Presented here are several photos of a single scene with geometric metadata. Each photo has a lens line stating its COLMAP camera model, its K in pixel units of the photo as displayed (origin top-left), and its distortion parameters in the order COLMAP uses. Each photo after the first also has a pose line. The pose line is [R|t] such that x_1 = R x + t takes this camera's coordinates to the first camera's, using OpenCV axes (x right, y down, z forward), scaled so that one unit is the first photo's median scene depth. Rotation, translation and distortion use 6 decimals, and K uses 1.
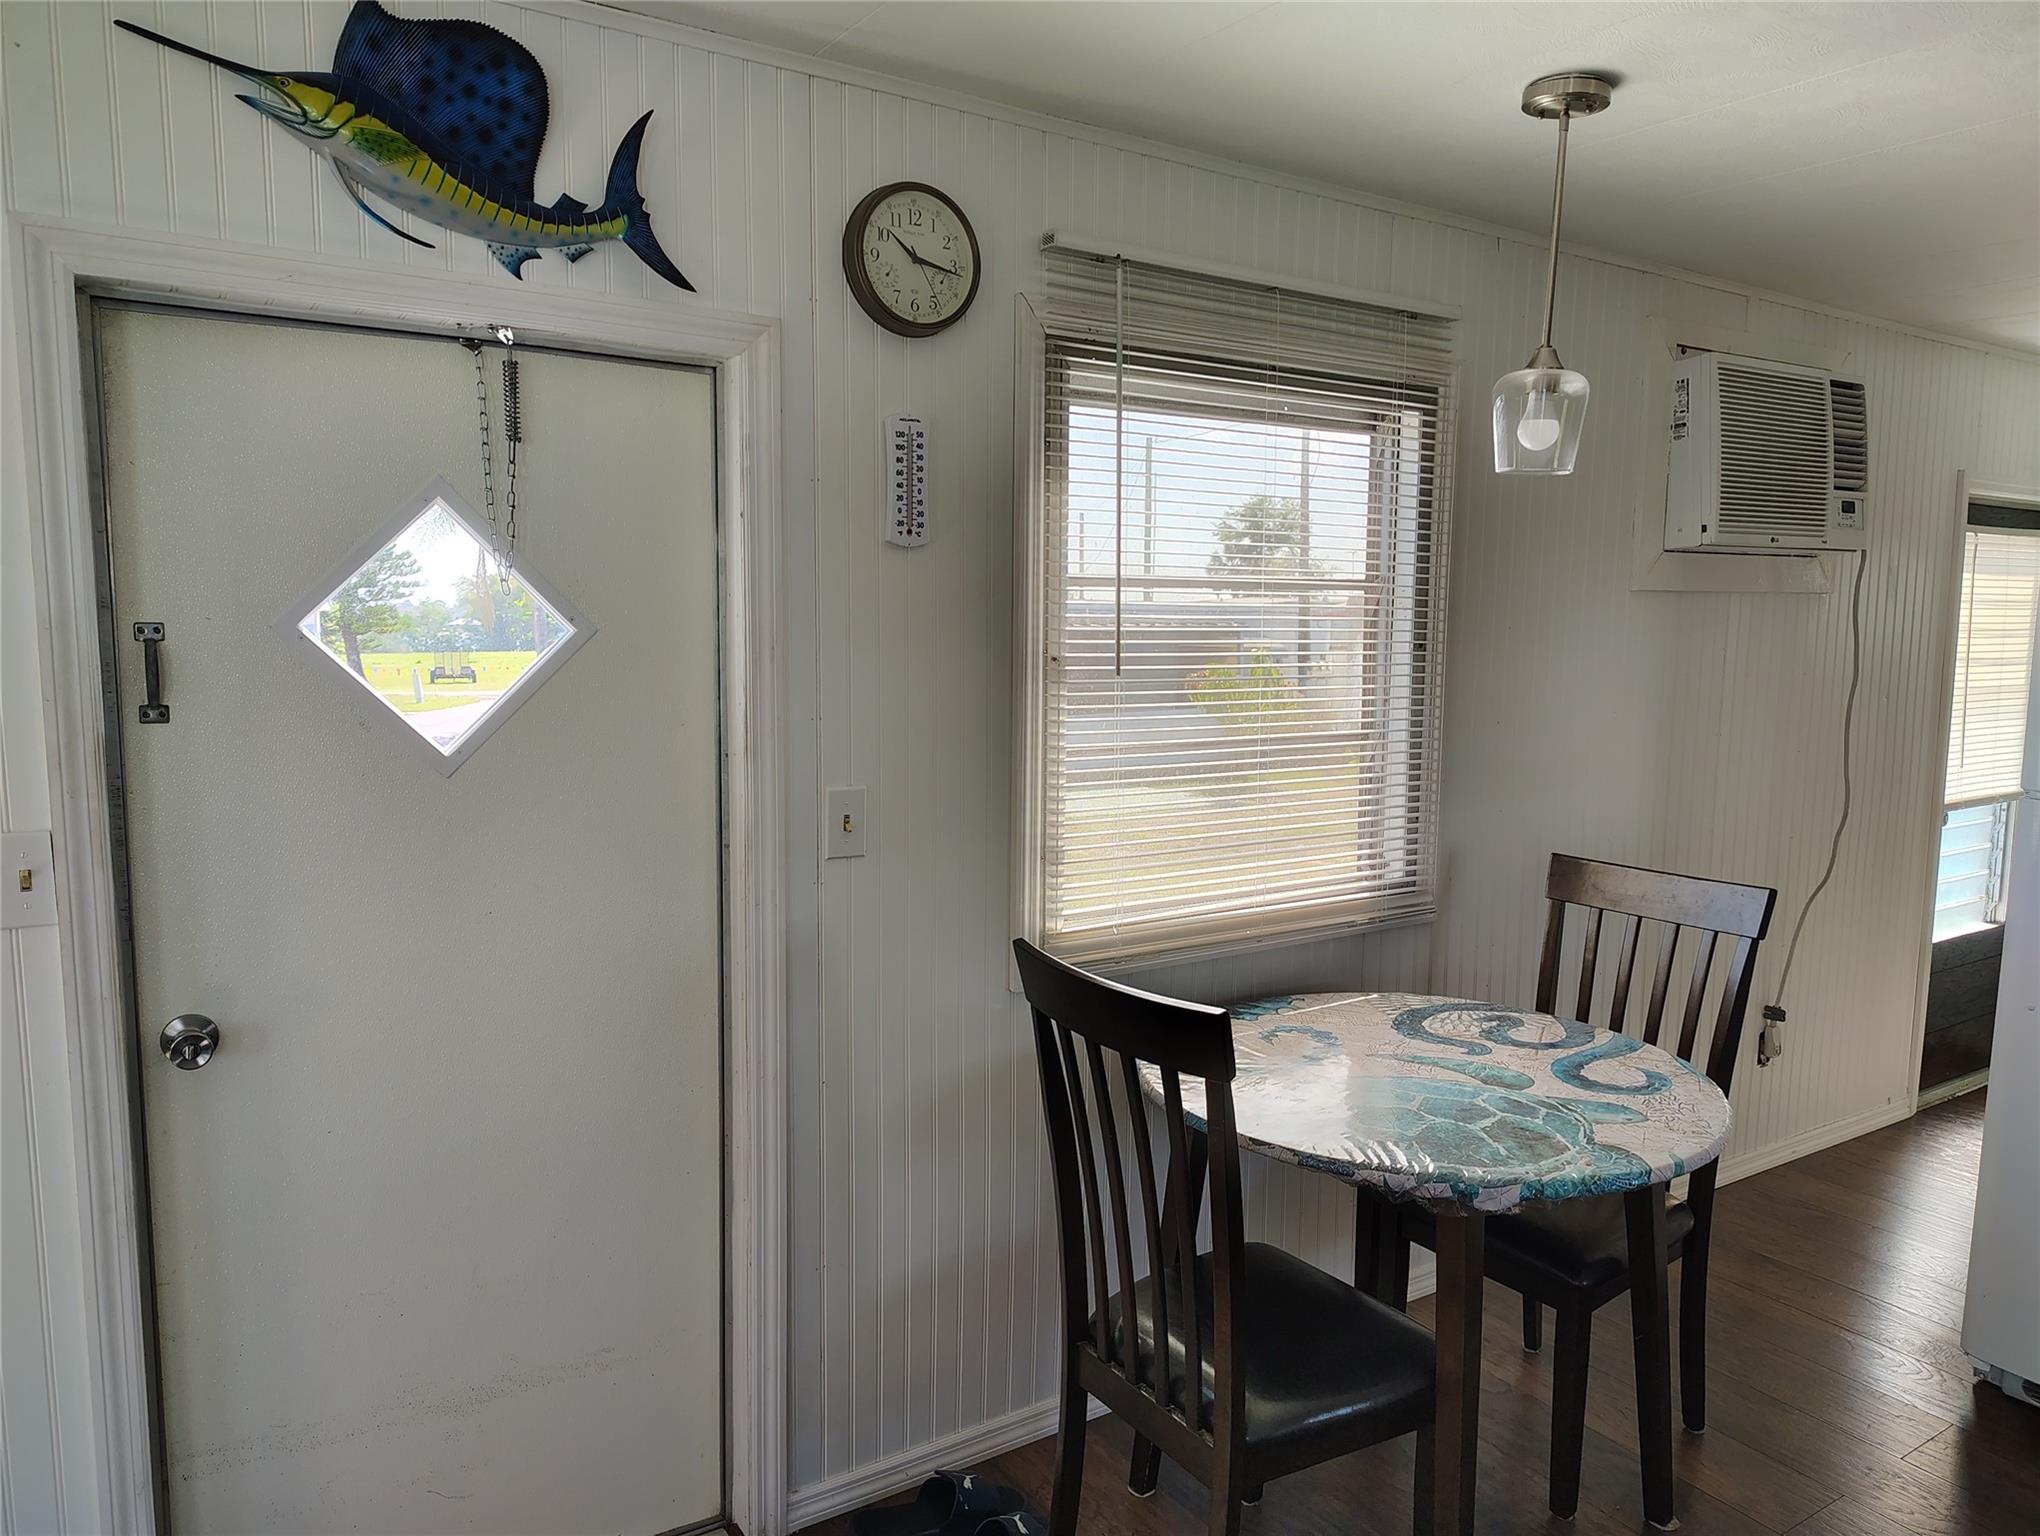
lens RADIAL K [[1405.1, 0, 1033.8], [0, 1405.1, 786.5], [0, 0, 1]] dist [0.046347, -0.047855]
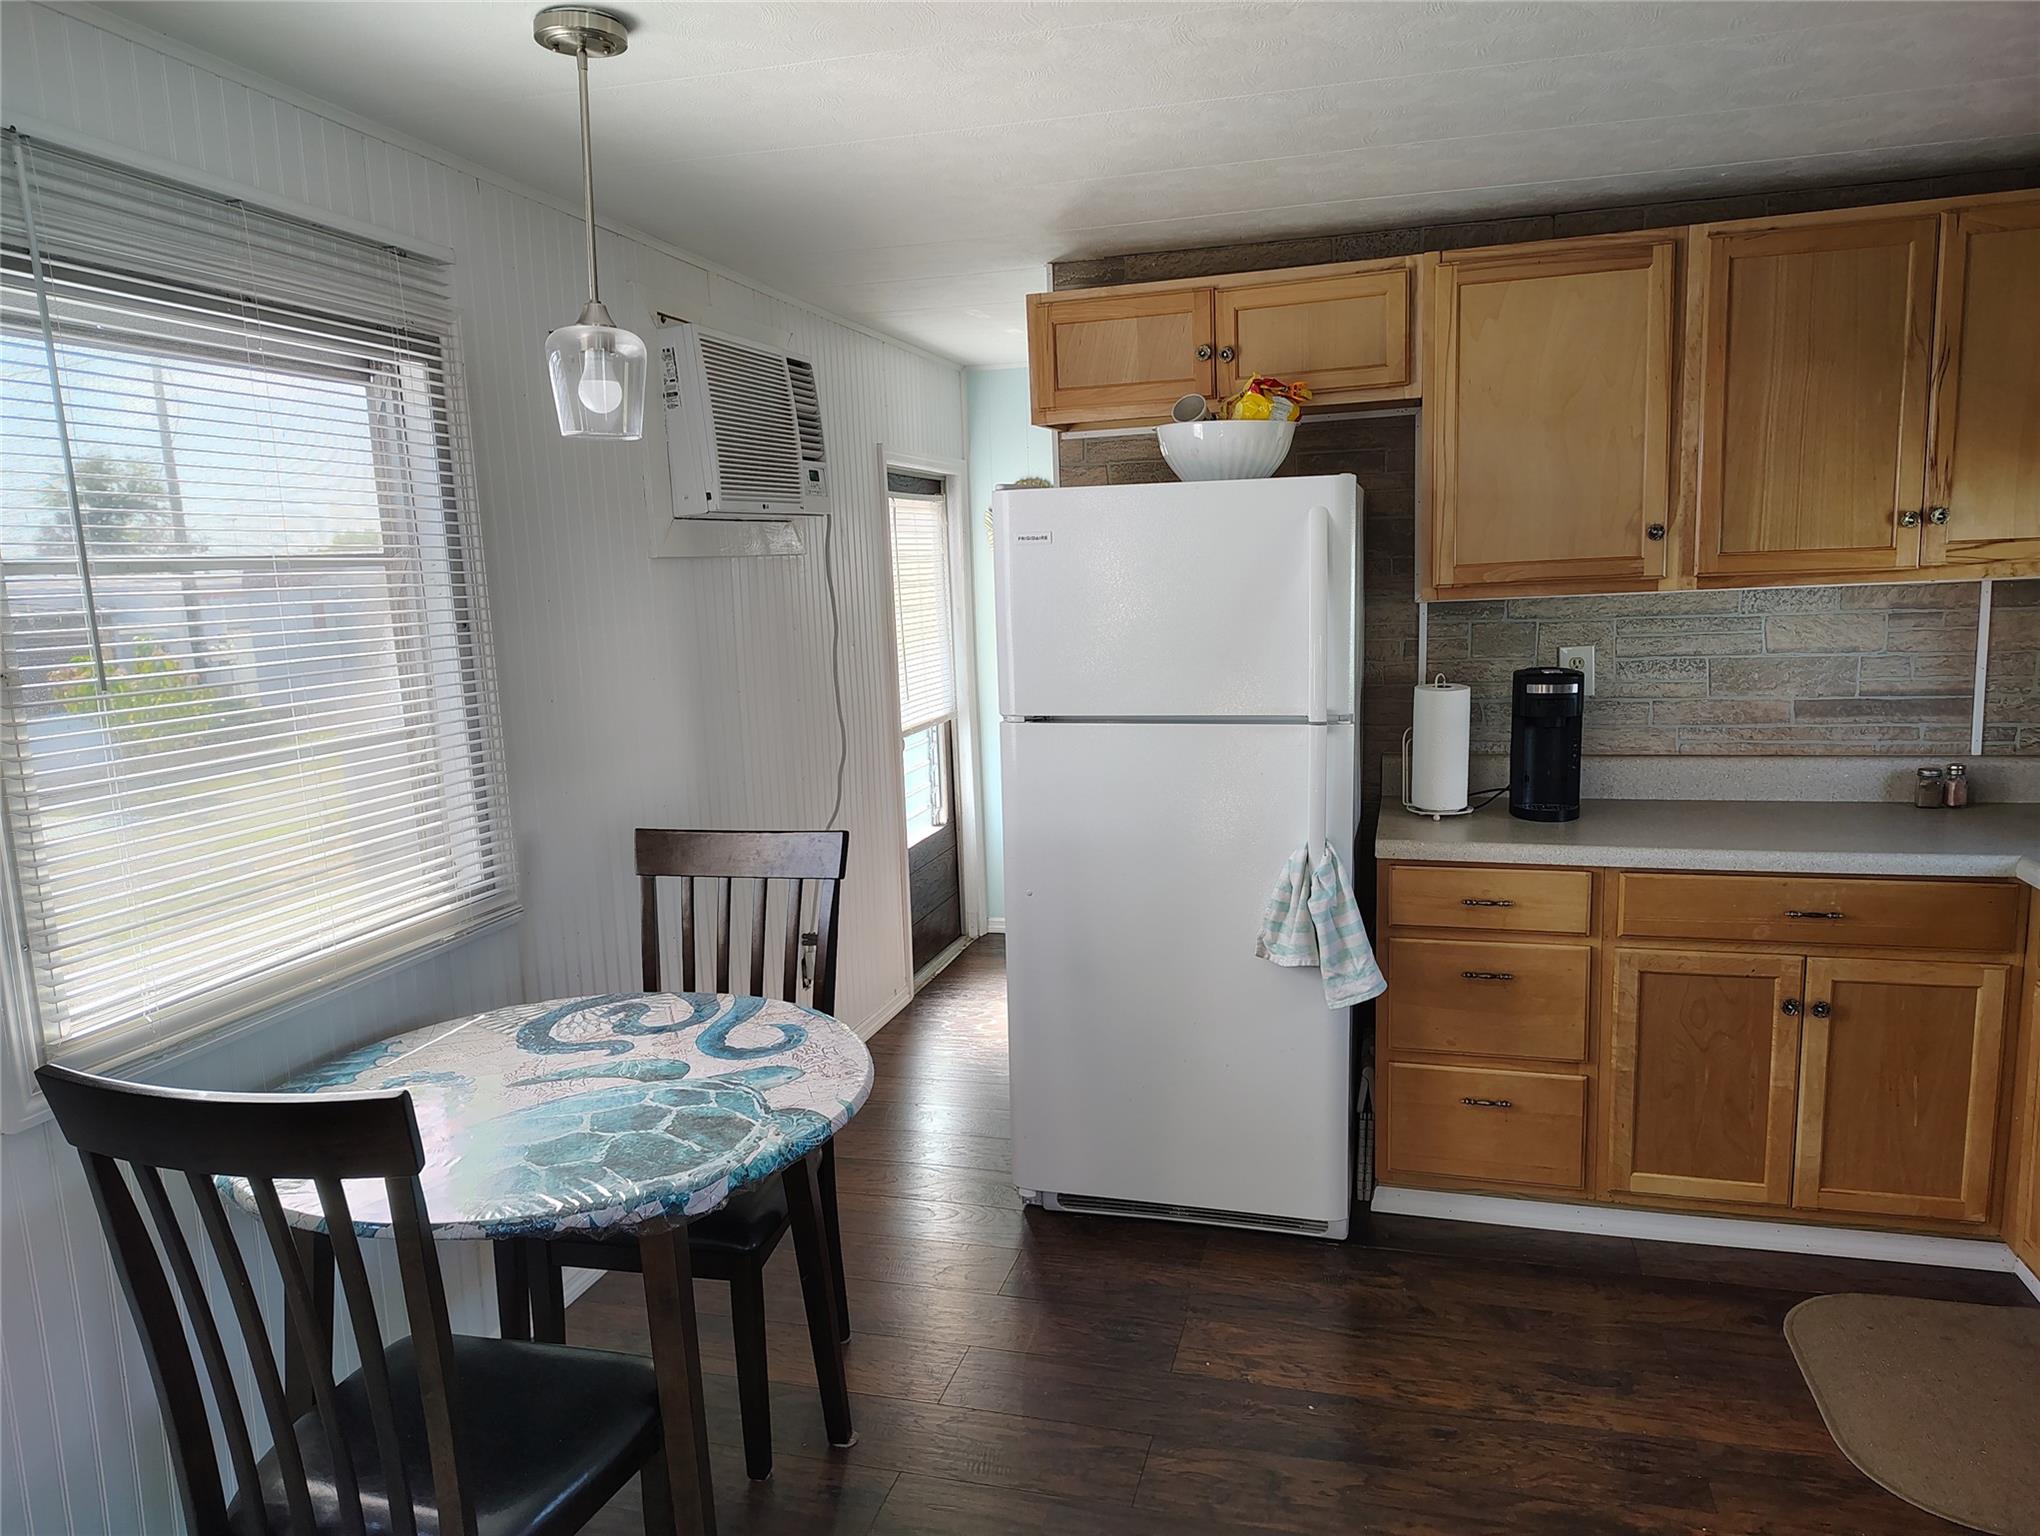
lens RADIAL K [[1405.1, 0, 985.4], [0, 1405.1, 792.0], [0, 0, 1]] dist [0.046347, -0.047855]
pose [[0.753808, -0.141451, 0.641689, -0.080140], [0.123557, 0.989648, 0.073009, -0.021428], [-0.645373, 0.024250, 0.763482, 0.105765]]
